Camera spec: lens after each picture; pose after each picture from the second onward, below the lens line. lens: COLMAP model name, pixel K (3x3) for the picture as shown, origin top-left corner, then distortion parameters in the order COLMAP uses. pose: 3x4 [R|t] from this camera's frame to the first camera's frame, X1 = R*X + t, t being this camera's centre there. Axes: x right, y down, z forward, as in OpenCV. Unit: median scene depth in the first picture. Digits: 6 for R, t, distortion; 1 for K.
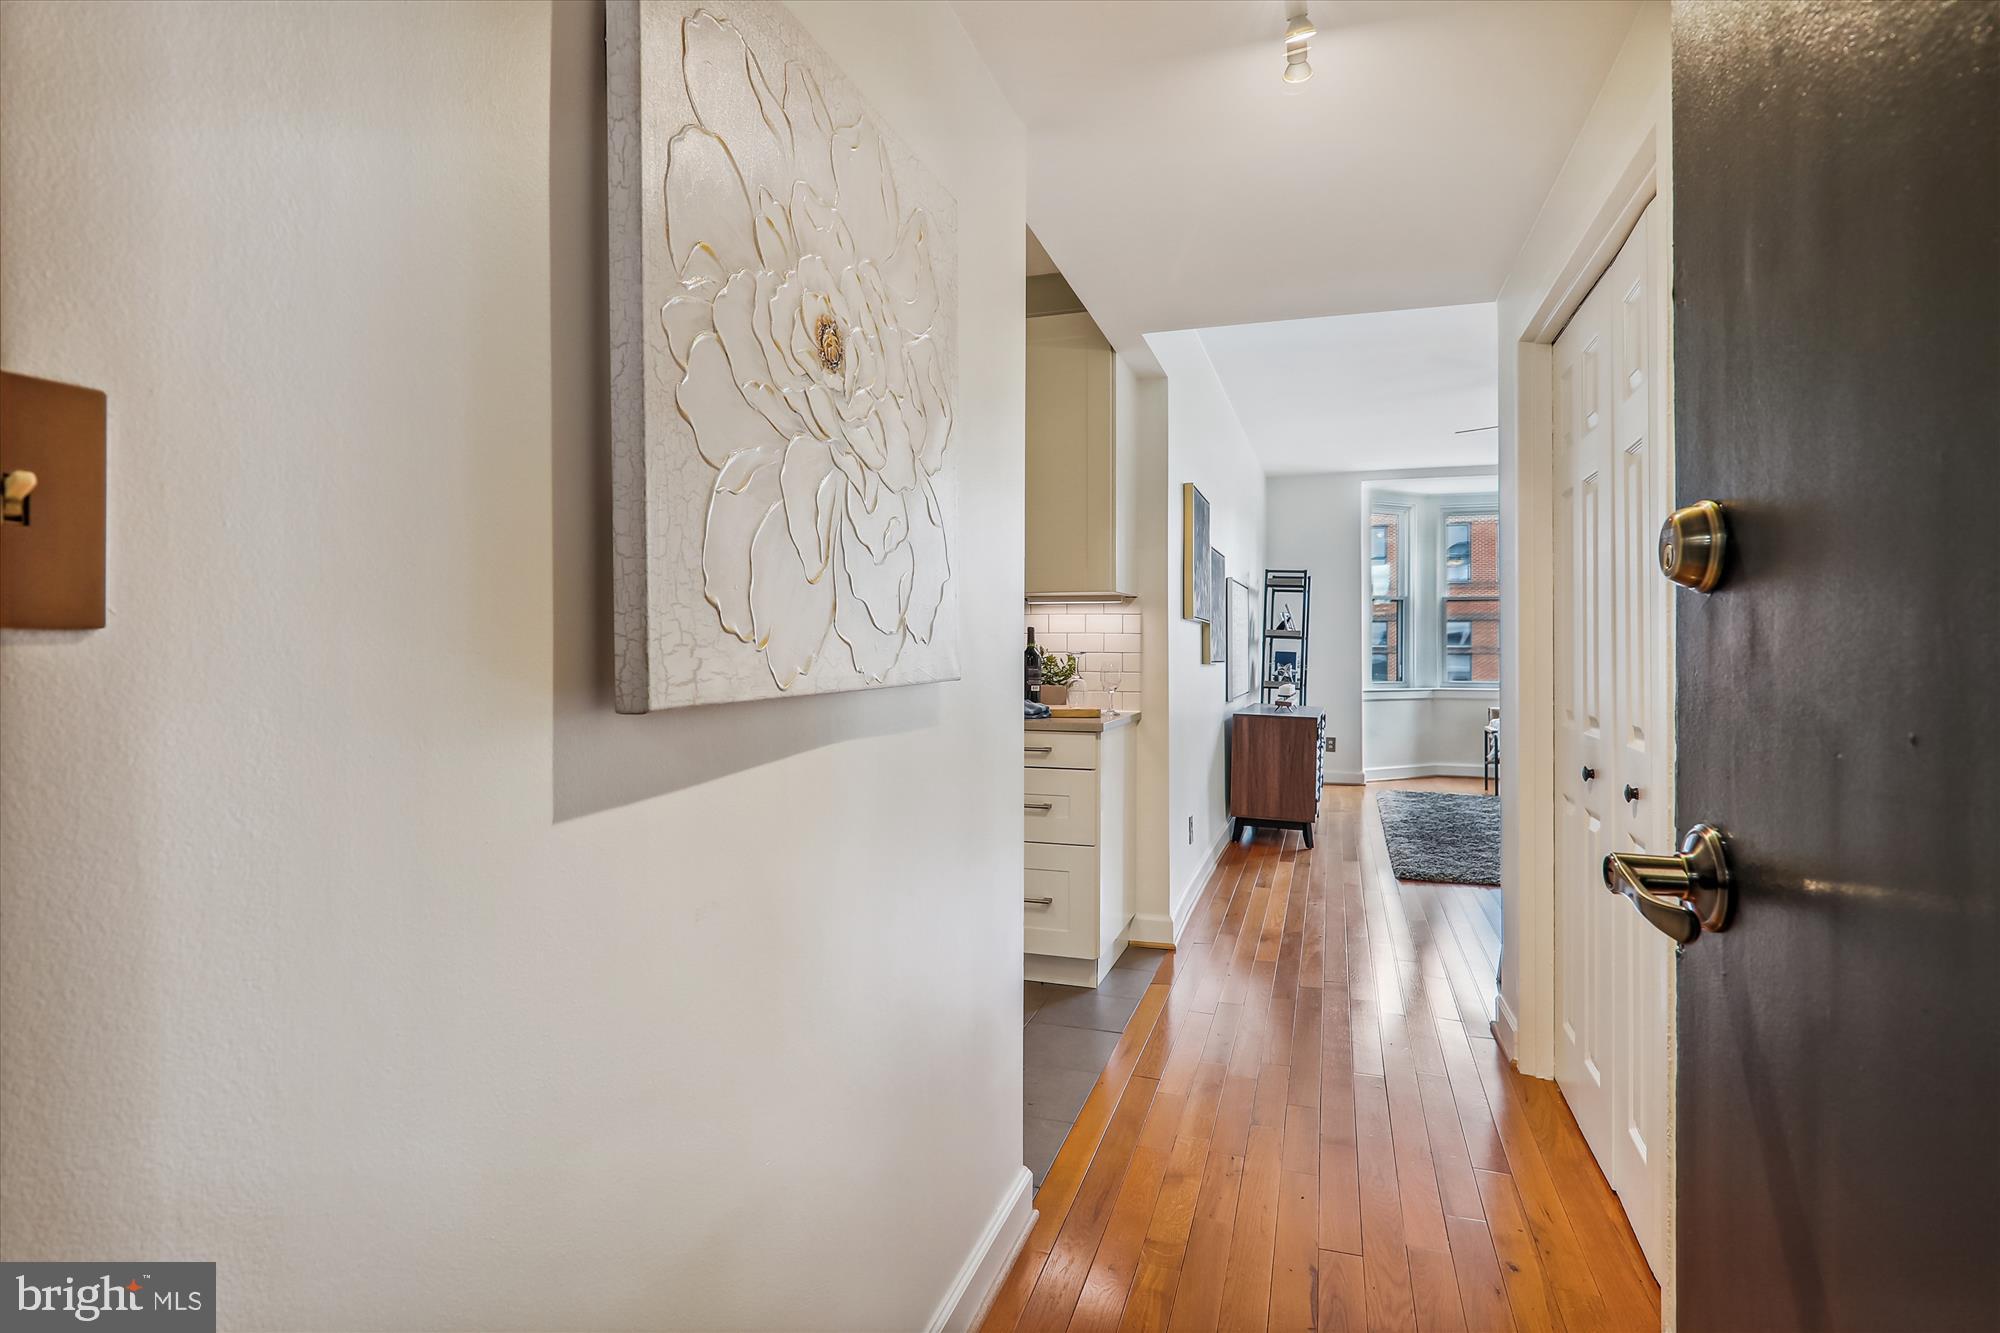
lens RADIAL K [[1021.1, 0, 1008.4], [0, 1021.1, 680.7], [0, 0, 1]] dist [-0.001936, 0.002129]
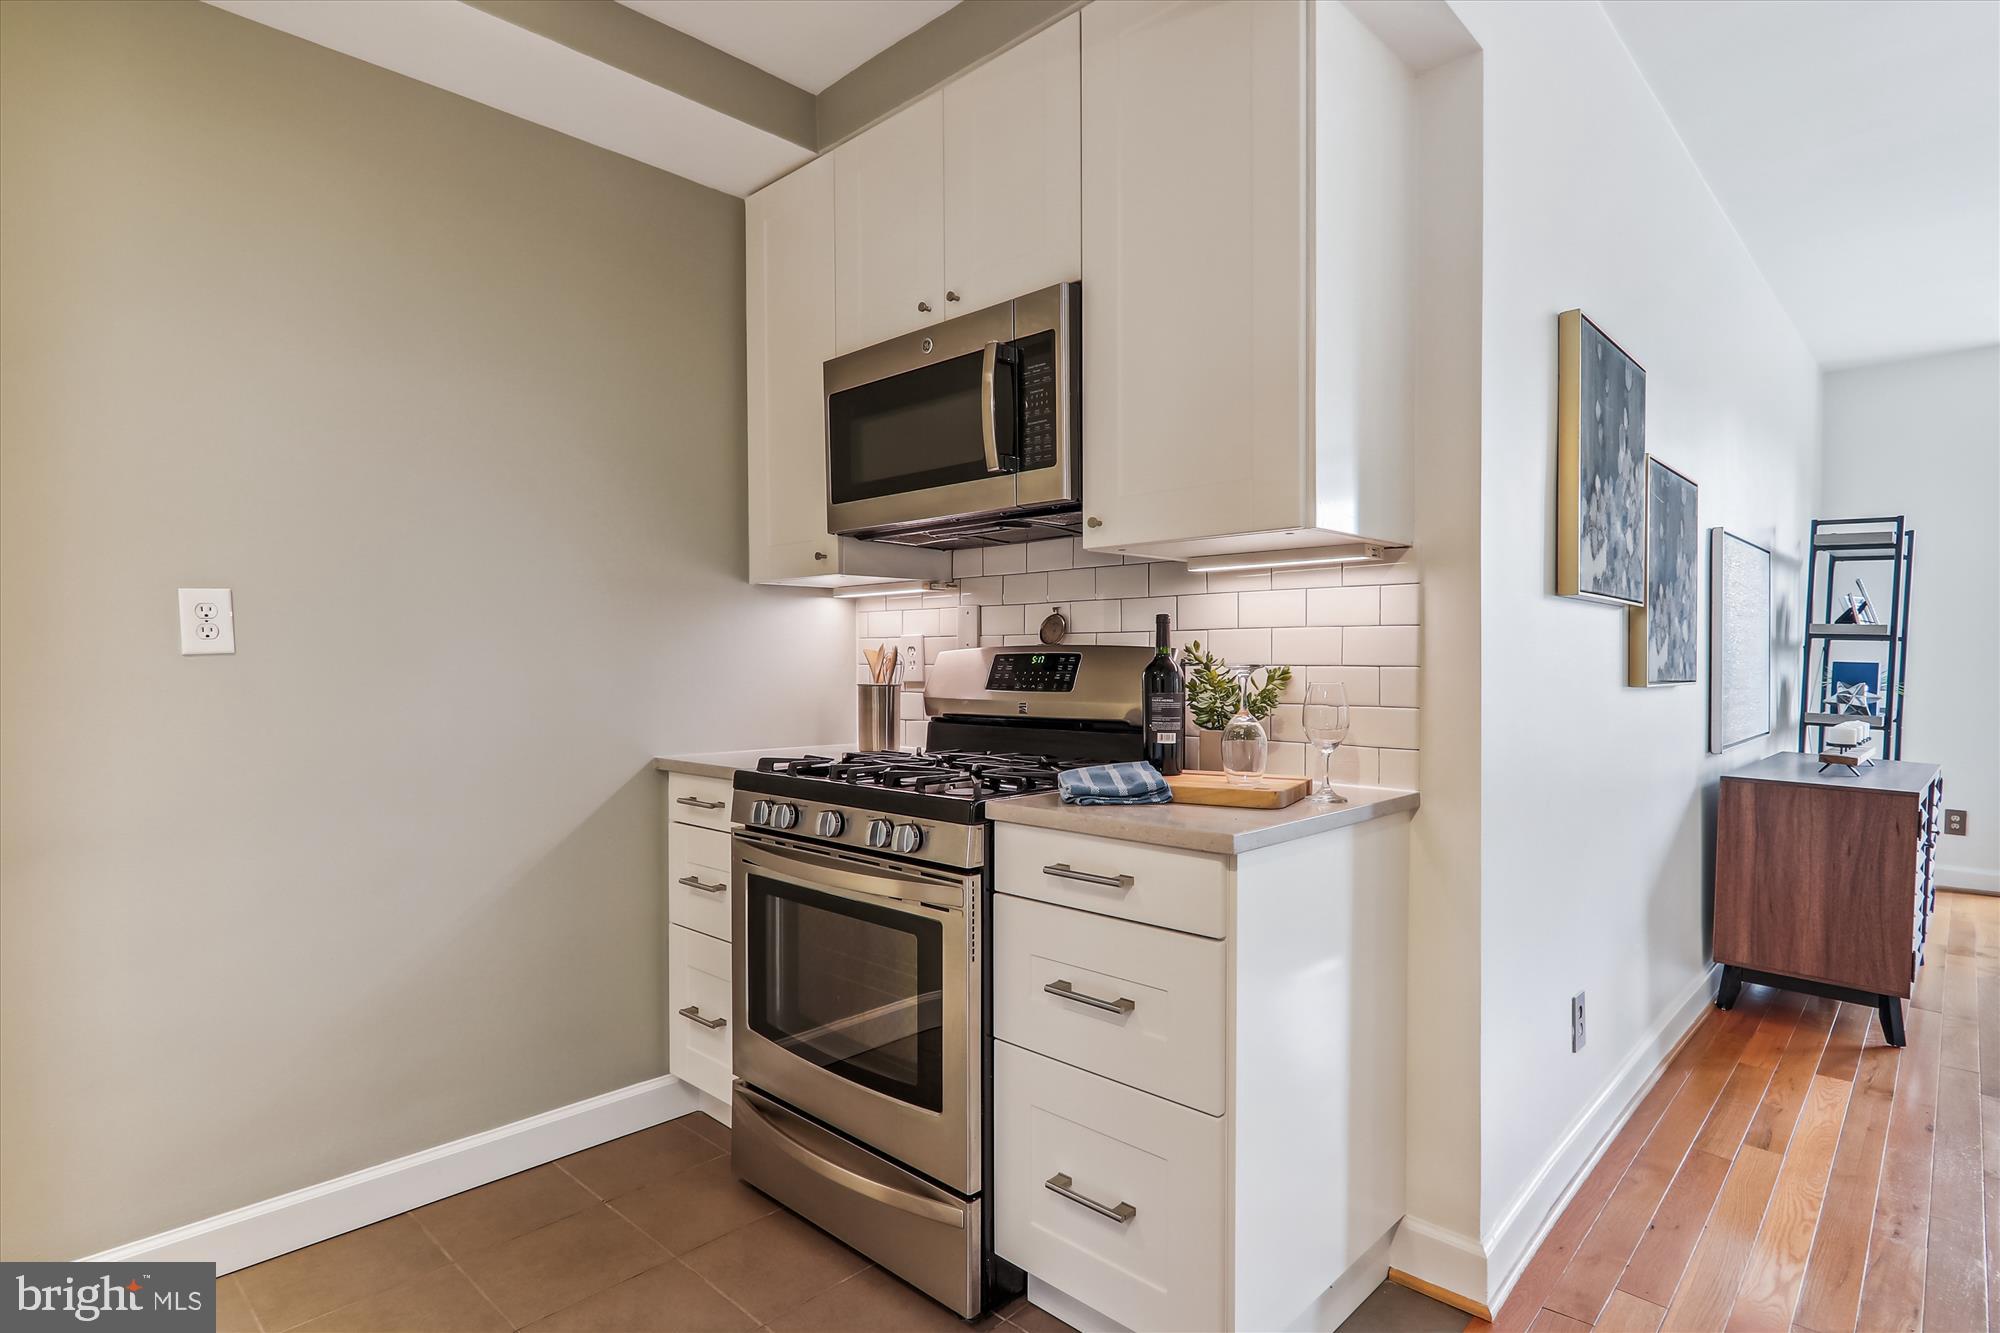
lens RADIAL K [[1021.1, 0, 1008.4], [0, 1021.1, 680.7], [0, 0, 1]] dist [-0.001936, 0.002129]
pose [[0.902063, 0.015188, -0.431337, 0.109899], [-0.017009, 0.999855, -0.000365, -0.011936], [0.431269, 0.007666, 0.902191, 0.338216]]
